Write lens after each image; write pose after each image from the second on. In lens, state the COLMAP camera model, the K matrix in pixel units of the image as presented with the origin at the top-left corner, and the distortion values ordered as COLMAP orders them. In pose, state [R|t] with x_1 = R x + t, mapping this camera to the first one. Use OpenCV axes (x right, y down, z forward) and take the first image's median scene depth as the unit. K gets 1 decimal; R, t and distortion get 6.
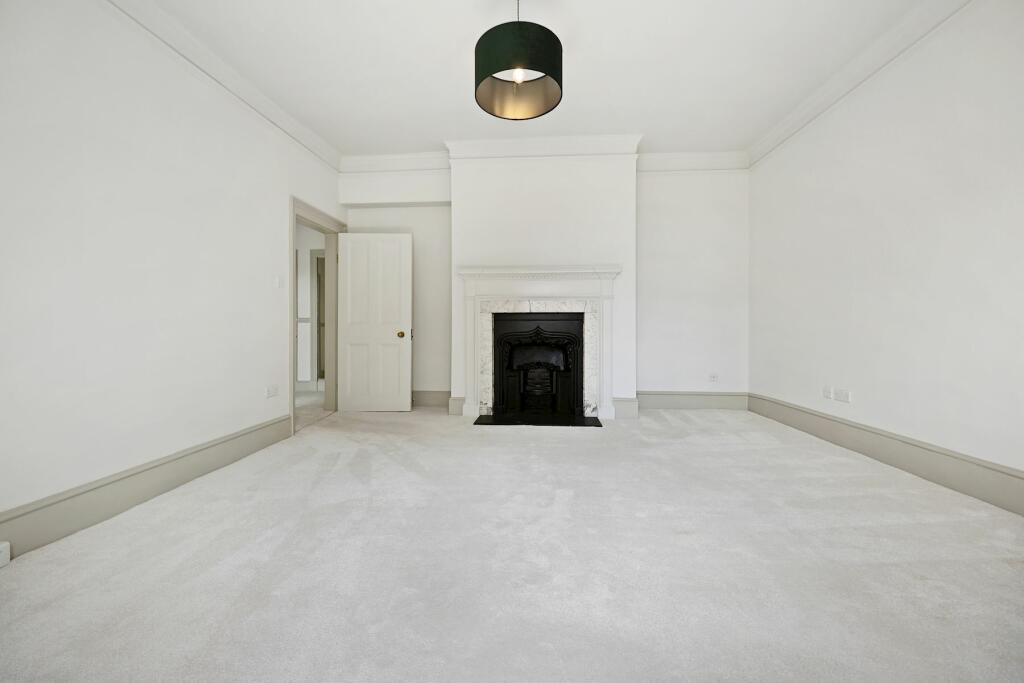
lens RADIAL K [[417.1, 0, 512.9], [0, 417.1, 347.4], [0, 0, 1]] dist [-0.000288, -0.000133]
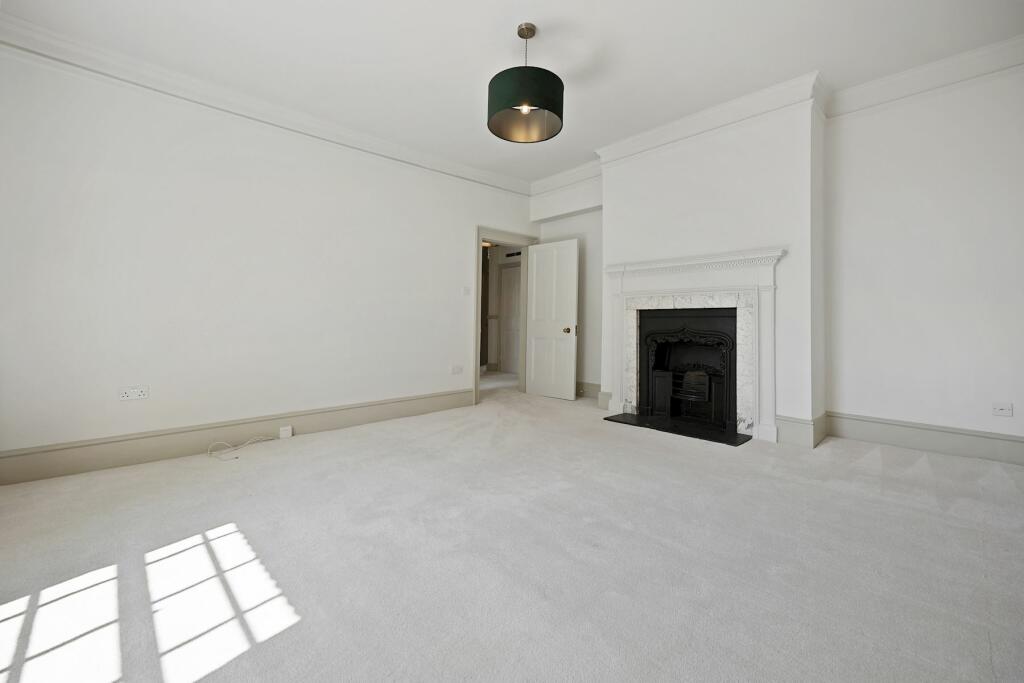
lens RADIAL K [[413.6, 0, 513.4], [0, 413.6, 333.1], [0, 0, 1]] dist [-0.002182, -0.000635]
pose [[0.747929, 0.021038, -0.663446, 0.378057], [-0.035680, 0.999327, -0.008533, -0.009366], [0.662820, 0.030054, 0.748176, 0.082810]]
